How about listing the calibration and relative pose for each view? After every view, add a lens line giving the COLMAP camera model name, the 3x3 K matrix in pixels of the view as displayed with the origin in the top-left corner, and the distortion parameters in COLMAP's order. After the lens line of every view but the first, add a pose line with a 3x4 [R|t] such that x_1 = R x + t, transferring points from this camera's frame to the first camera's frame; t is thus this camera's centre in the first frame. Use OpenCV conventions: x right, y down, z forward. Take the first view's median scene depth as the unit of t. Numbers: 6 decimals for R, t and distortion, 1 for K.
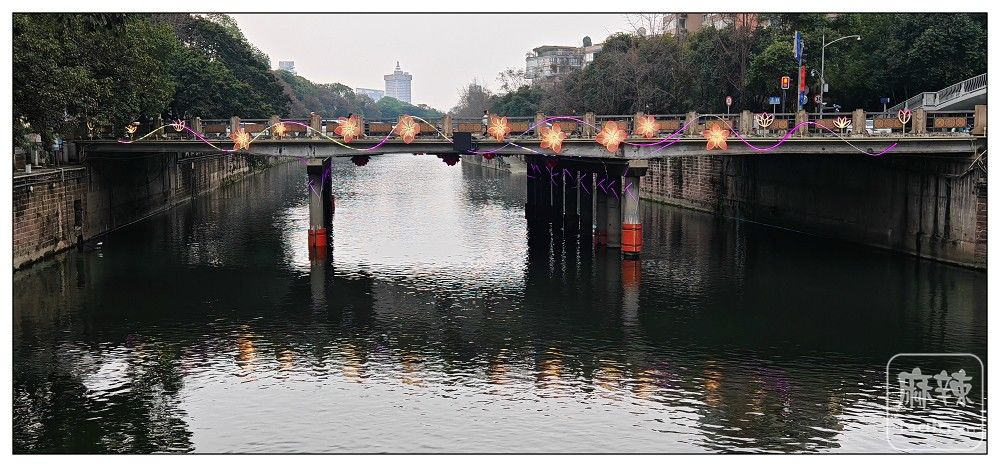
lens RADIAL K [[987.9, 0, 502.8], [0, 987.9, 235.1], [0, 0, 1]] dist [0.026336, 0.000000]
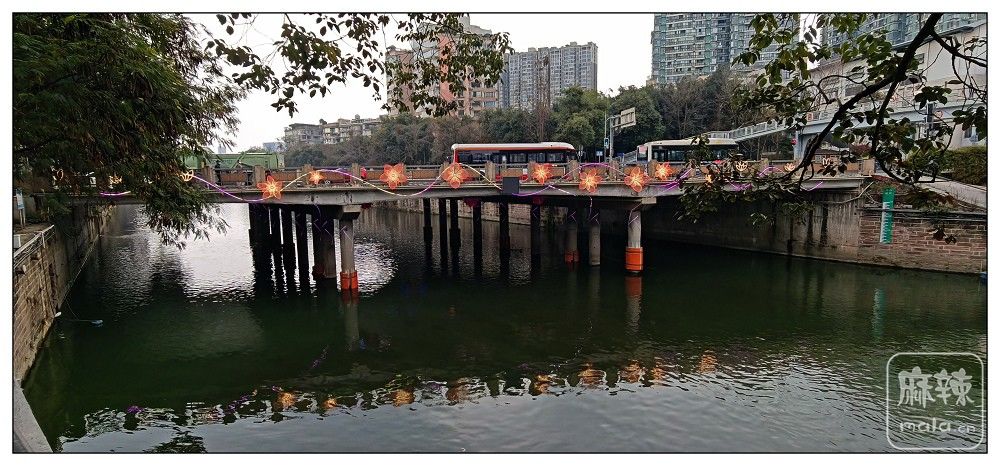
lens RADIAL K [[501.7, 0, 495.5], [0, 501.7, 239.8], [0, 0, 1]] dist [-0.009173, 0.000769]
pose [[0.890865, -0.070859, 0.448707, -0.317646], [0.057968, 0.997417, 0.042419, -0.059521], [-0.450554, -0.011779, 0.892672, 0.505786]]
